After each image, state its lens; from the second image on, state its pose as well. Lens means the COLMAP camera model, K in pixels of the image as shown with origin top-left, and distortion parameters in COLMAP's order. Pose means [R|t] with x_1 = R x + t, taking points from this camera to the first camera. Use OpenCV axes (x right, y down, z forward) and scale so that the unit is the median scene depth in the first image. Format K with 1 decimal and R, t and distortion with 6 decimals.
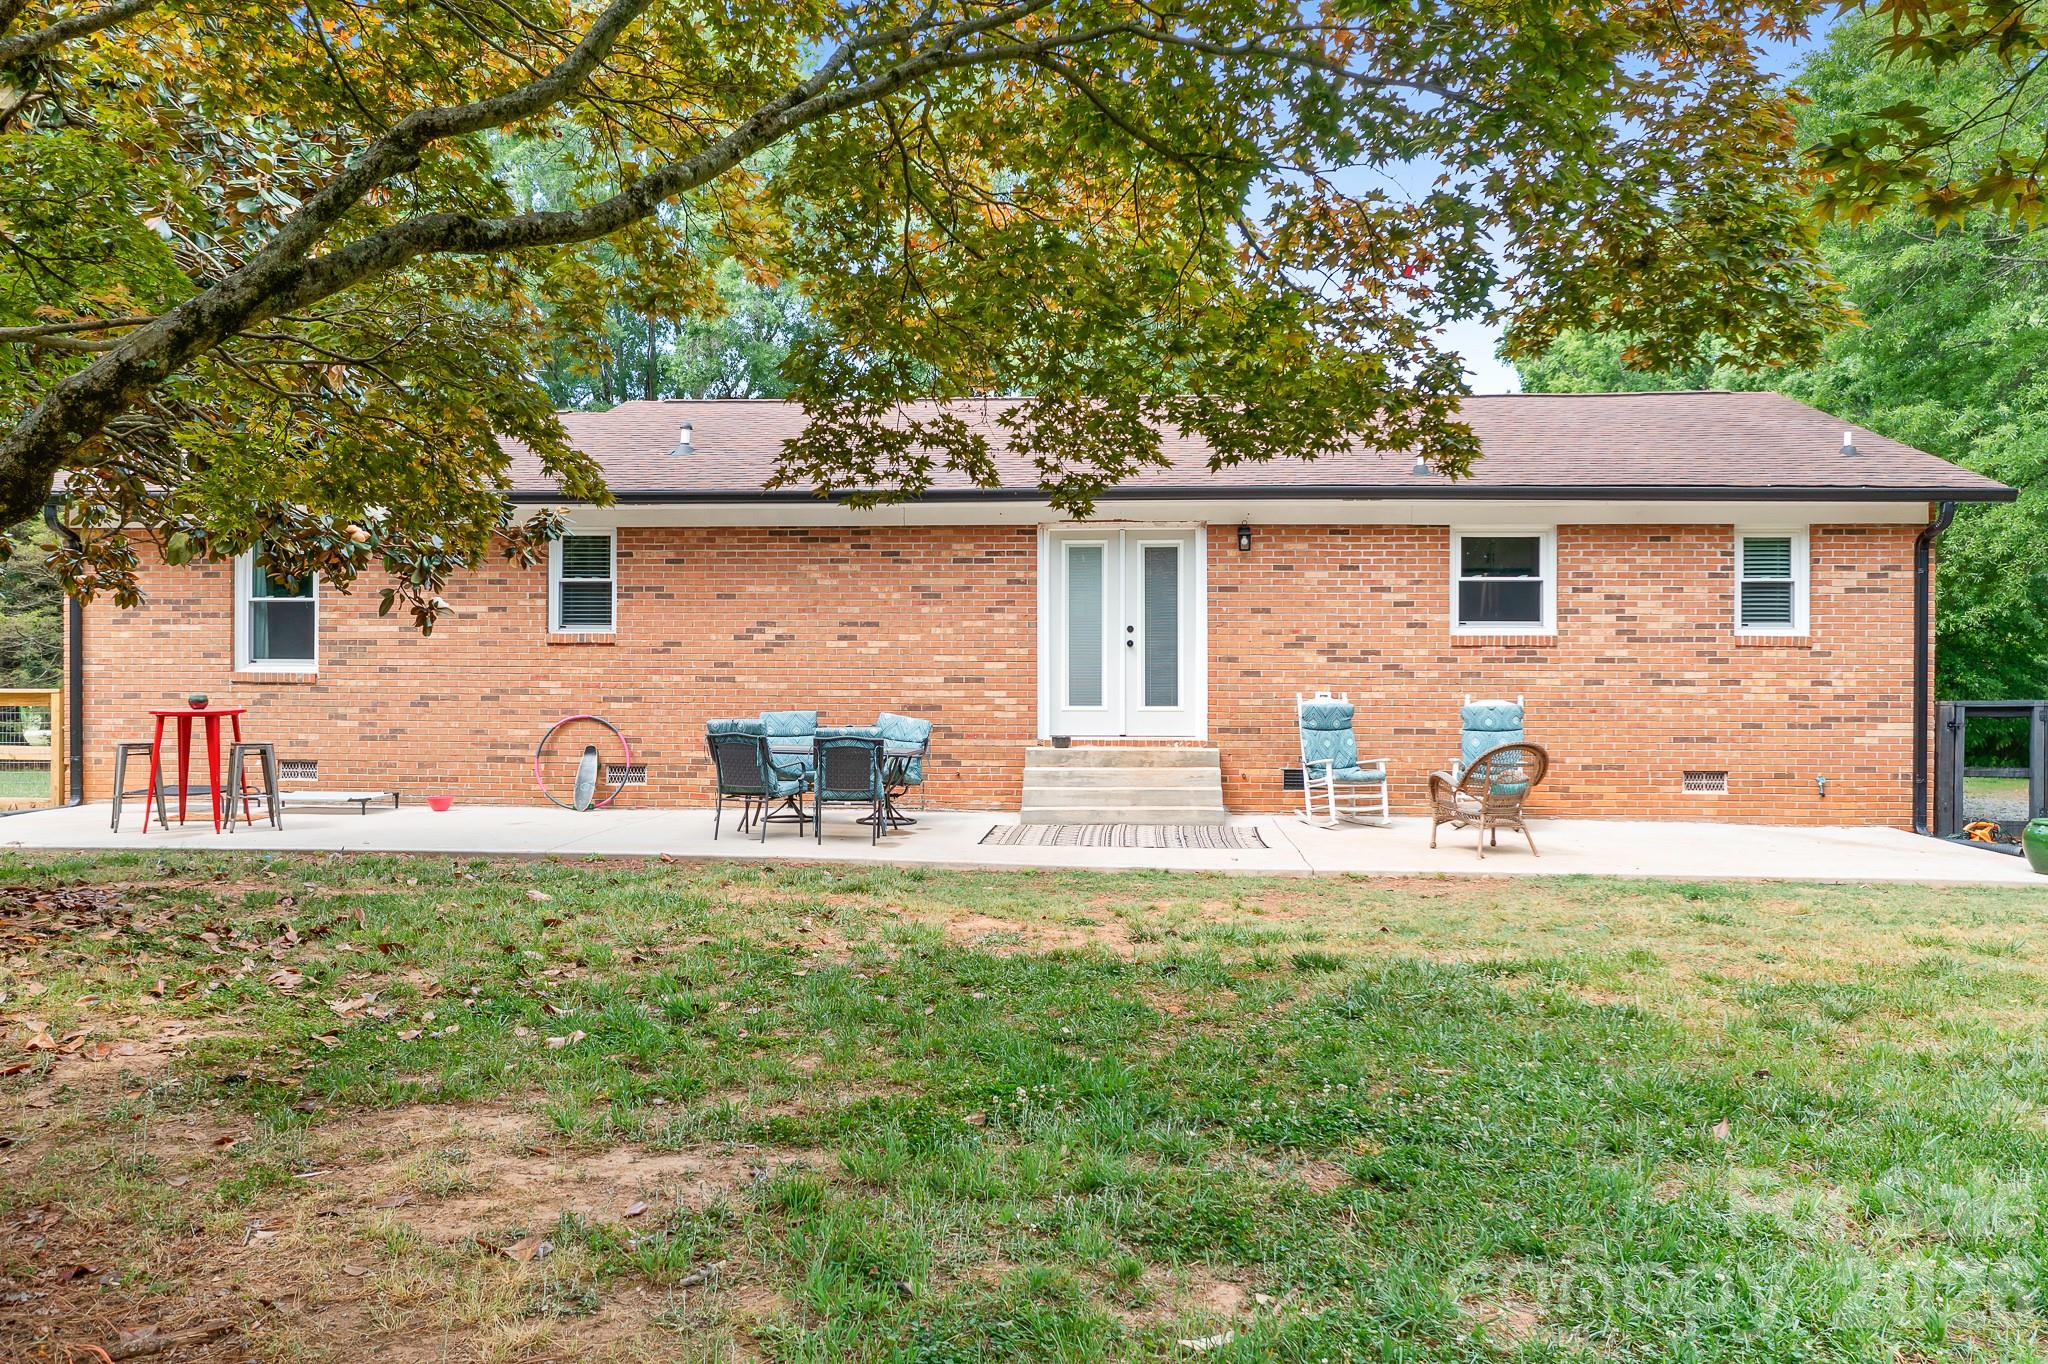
lens RADIAL K [[1628.2, 0, 941.2], [0, 1628.2, 681.1], [0, 0, 1]] dist [-0.006852, -0.000016]
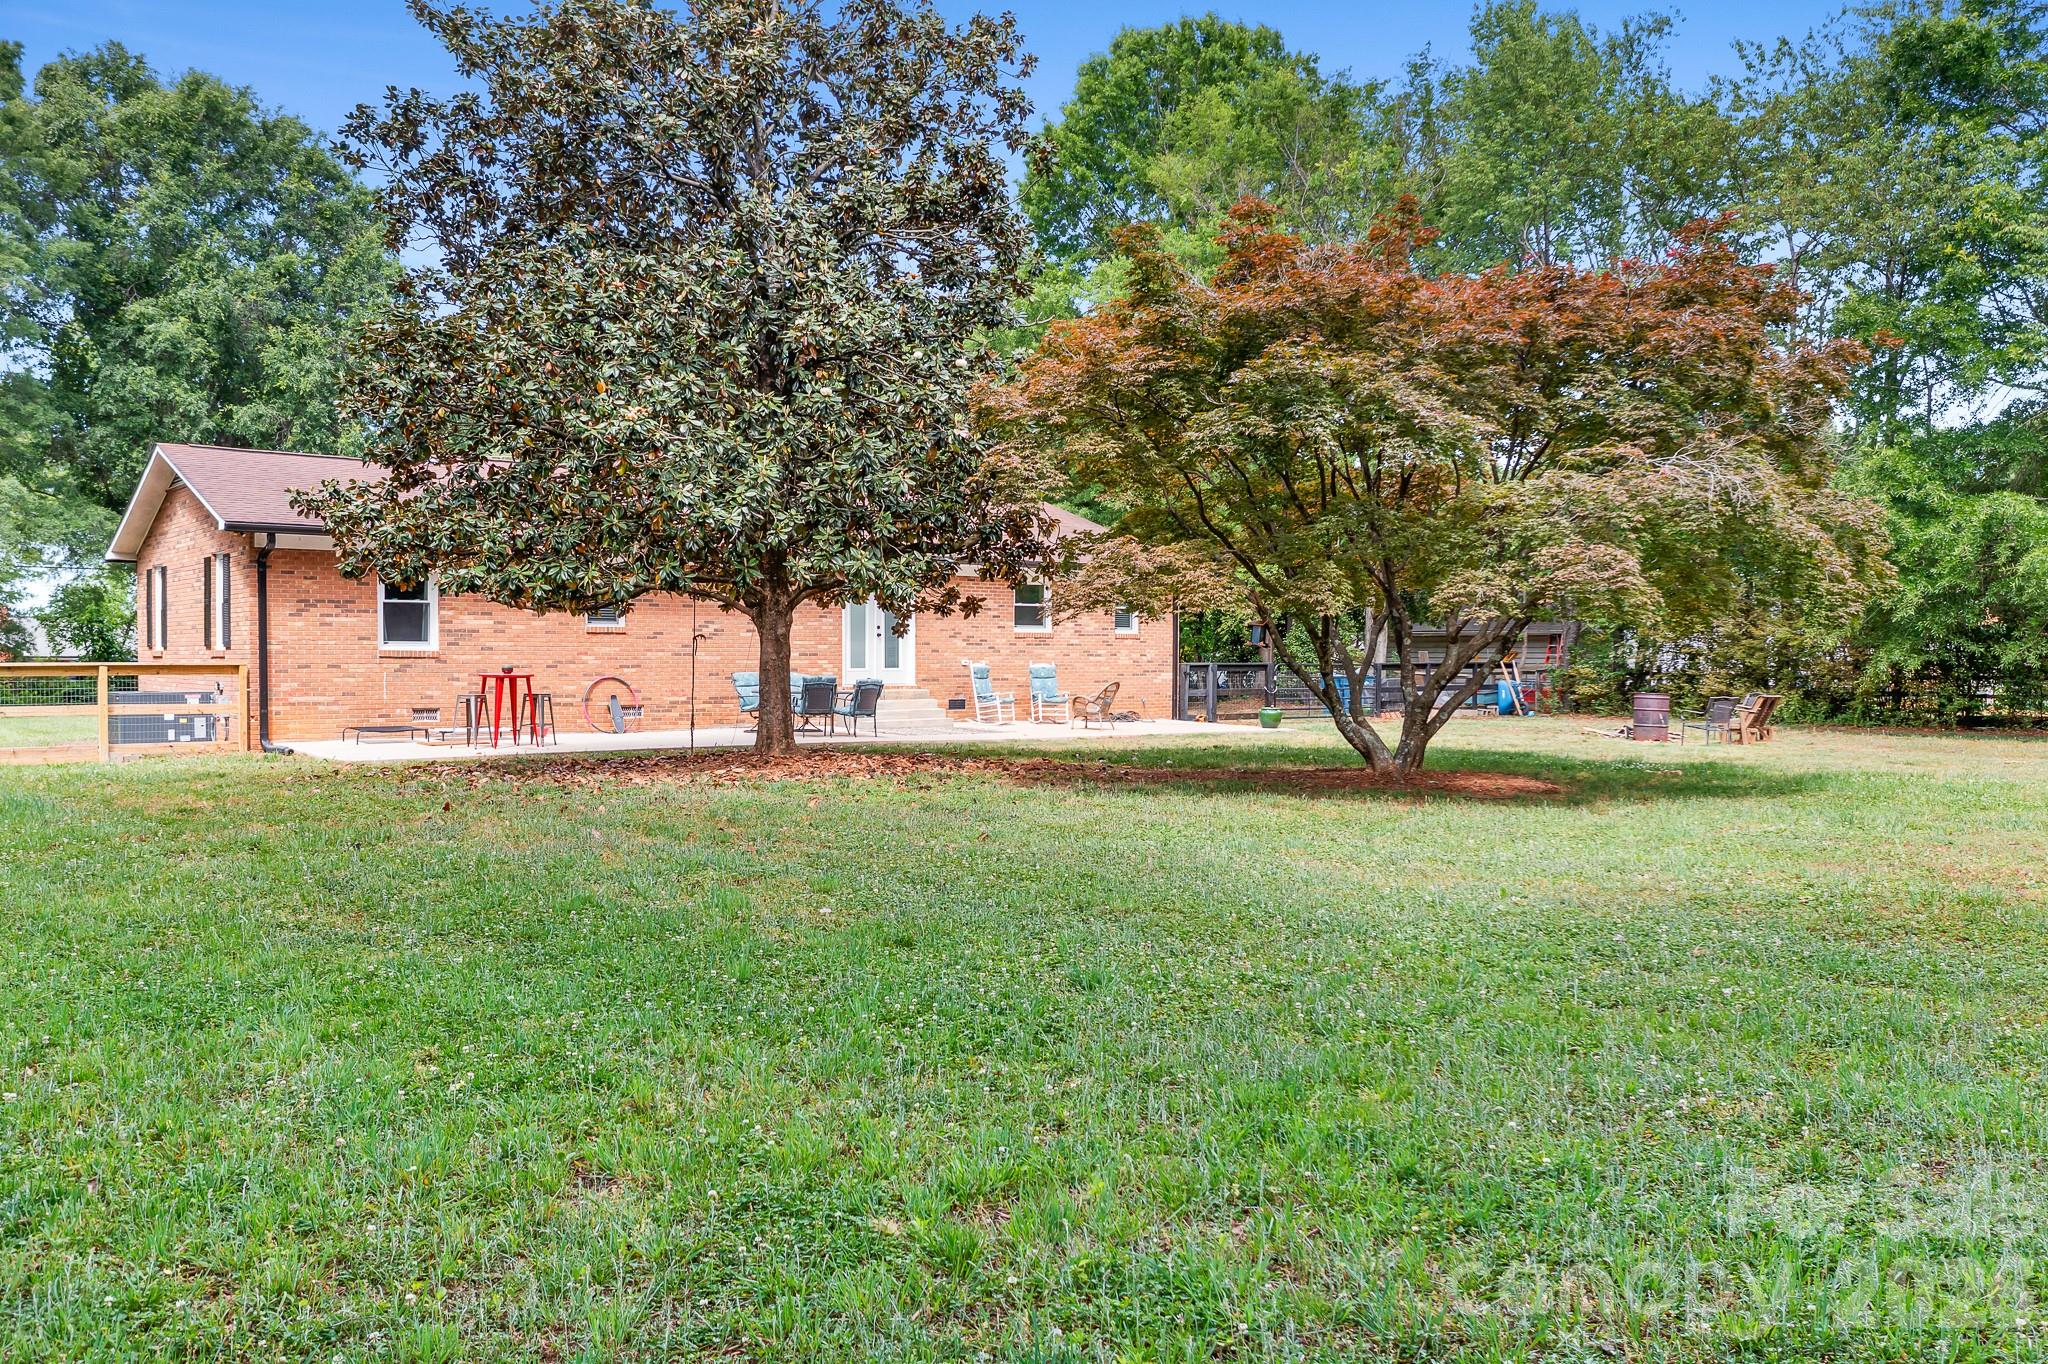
lens RADIAL K [[1625.9, 0, 1019.1], [0, 1625.9, 680.9], [0, 0, 1]] dist [-0.017152, 0.007986]
pose [[0.724687, -0.012697, 0.688962, -1.095573], [0.002849, 0.999877, 0.015430, 0.001325], [-0.689073, -0.009219, 0.724634, -0.490311]]
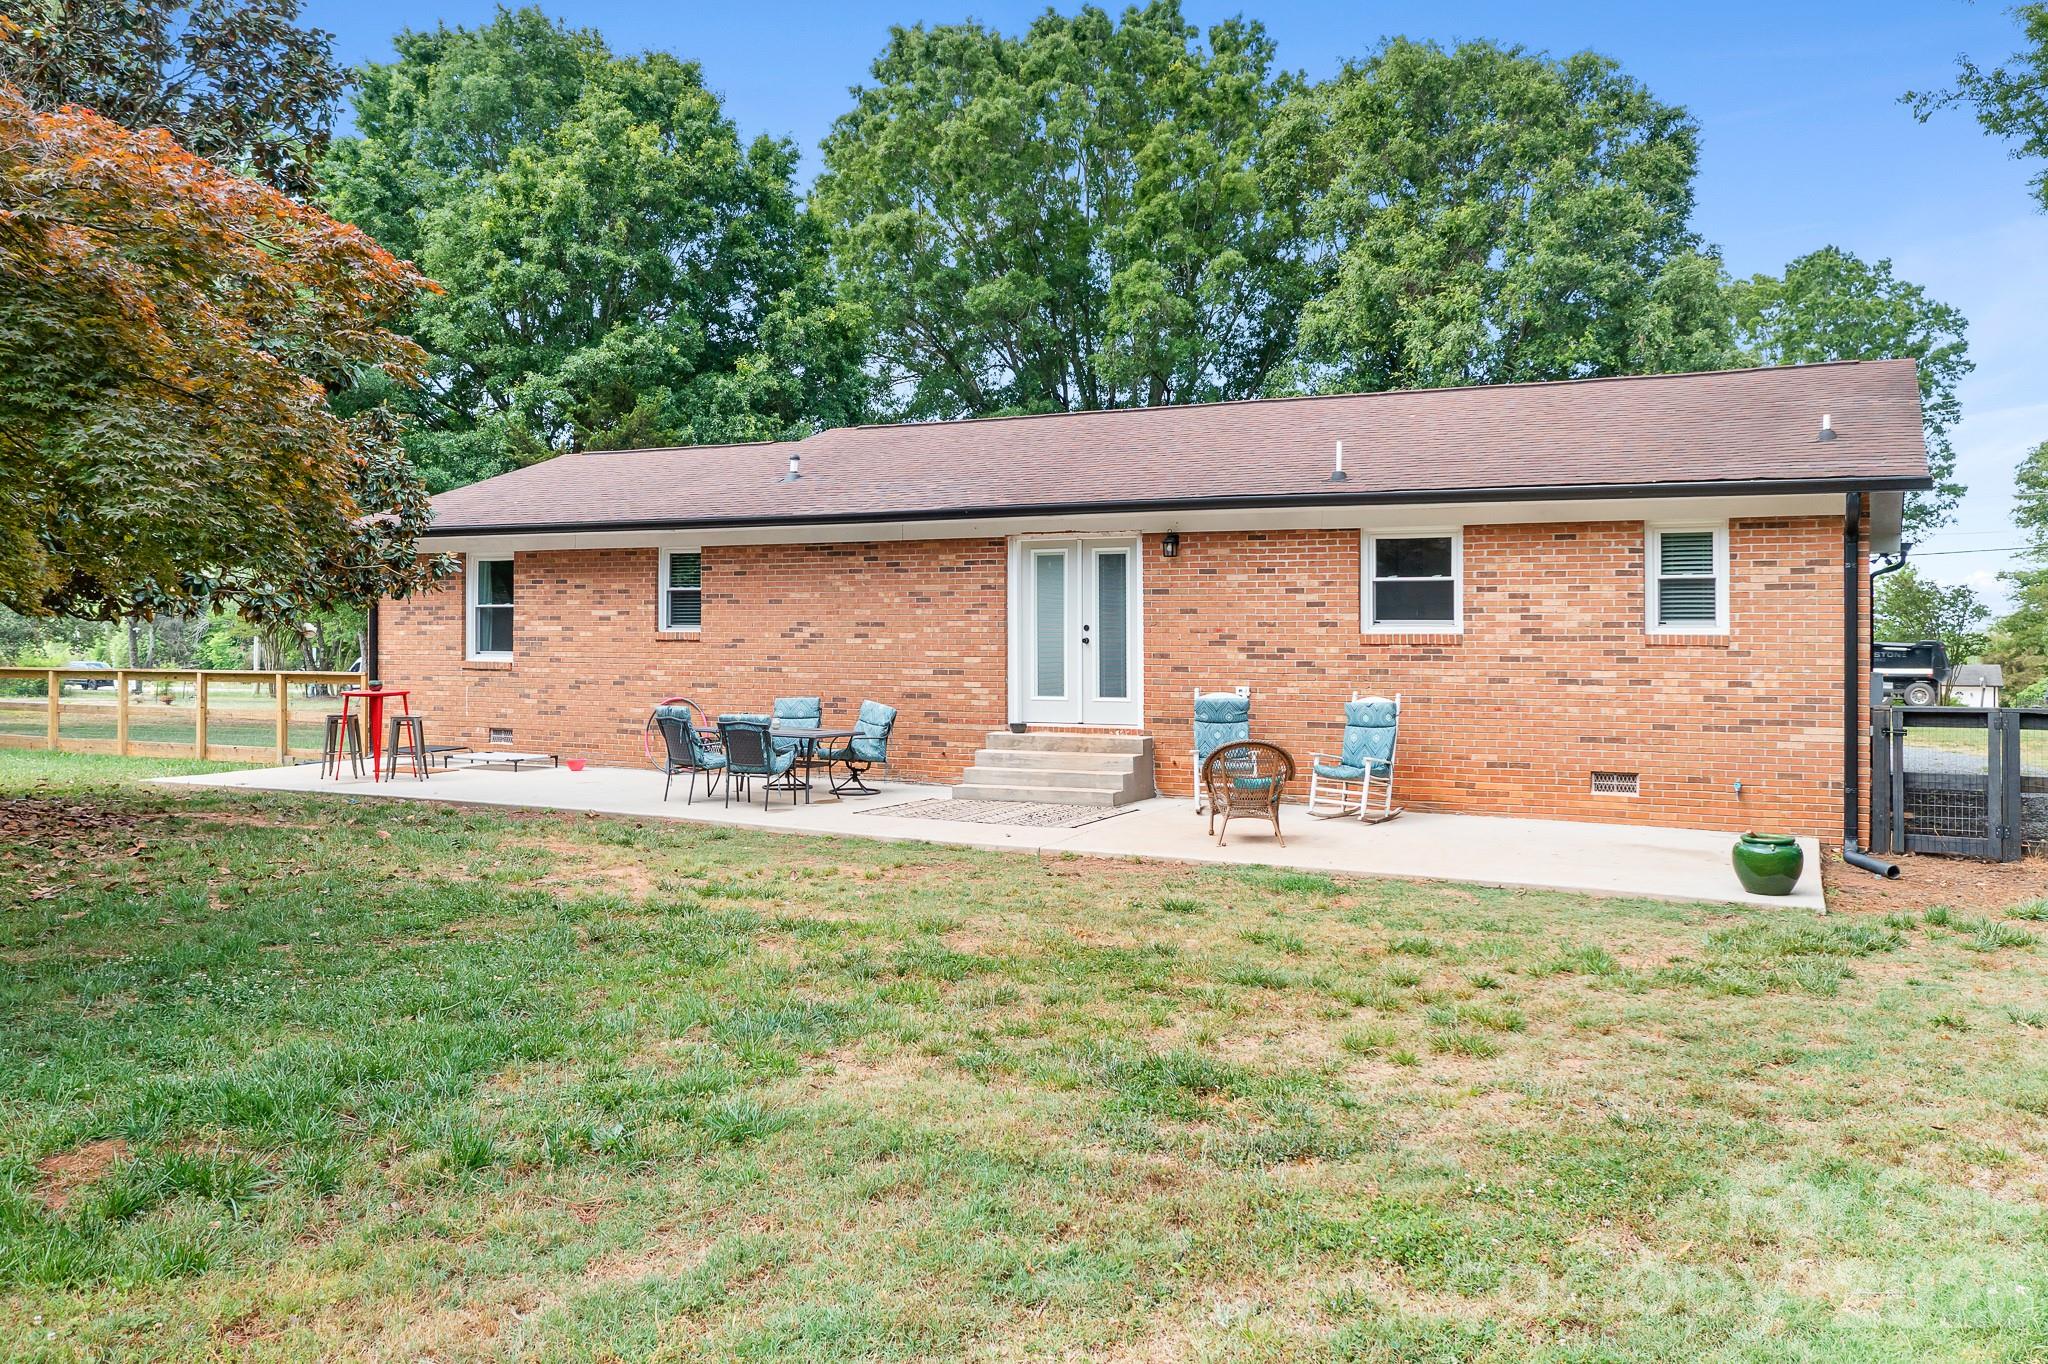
lens RADIAL K [[1617.1, 0, 959.2], [0, 1617.1, 618.2], [0, 0, 1]] dist [-0.009694, 0.008505]
pose [[0.917581, -0.005037, -0.397517, 0.492192], [-0.001351, 0.999874, -0.015788, -0.021656], [0.397547, 0.015024, 0.917459, -0.053557]]
